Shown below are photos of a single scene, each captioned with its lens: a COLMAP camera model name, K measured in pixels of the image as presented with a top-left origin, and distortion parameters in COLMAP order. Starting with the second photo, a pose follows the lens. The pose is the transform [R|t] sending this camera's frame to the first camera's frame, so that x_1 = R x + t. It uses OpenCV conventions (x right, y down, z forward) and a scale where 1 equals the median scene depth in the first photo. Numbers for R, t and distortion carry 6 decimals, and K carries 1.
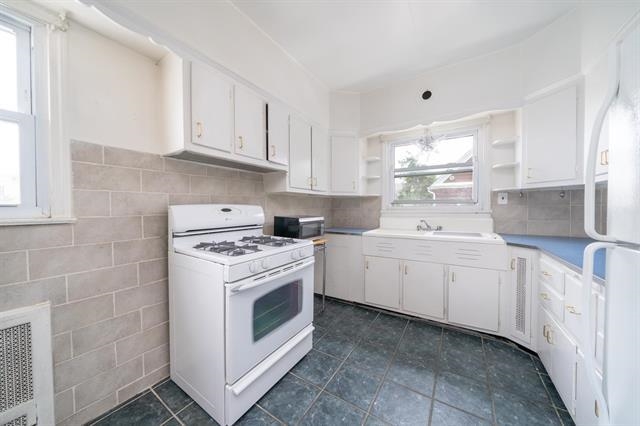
lens RADIAL K [[218.6, 0, 318.6], [0, 218.6, 213.1], [0, 0, 1]] dist [-0.001156, -0.000040]
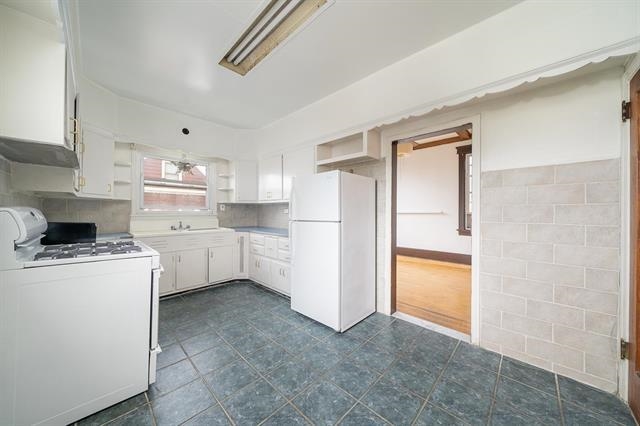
lens RADIAL K [[218.6, 0, 322.3], [0, 218.6, 212.5], [0, 0, 1]] dist [-0.001156, -0.000040]
pose [[0.186984, 0.004935, 0.982351, -0.849117], [0.015673, 0.999845, -0.008006, 0.002945], [-0.982238, 0.016894, 0.186878, -0.126830]]
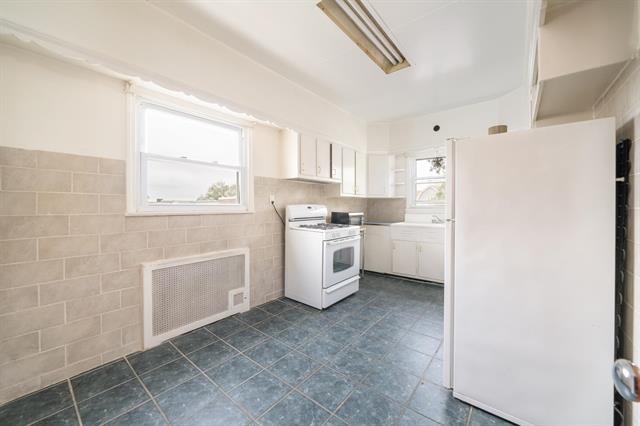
lens RADIAL K [[245.6, 0, 320.2], [0, 245.6, 209.1], [0, 0, 1]] dist [0.000570, -0.000054]
pose [[0.994464, 0.004009, -0.105004, -0.111961], [-0.005254, 0.999919, -0.011587, 0.016860], [0.104949, 0.012074, 0.994404, -0.809924]]
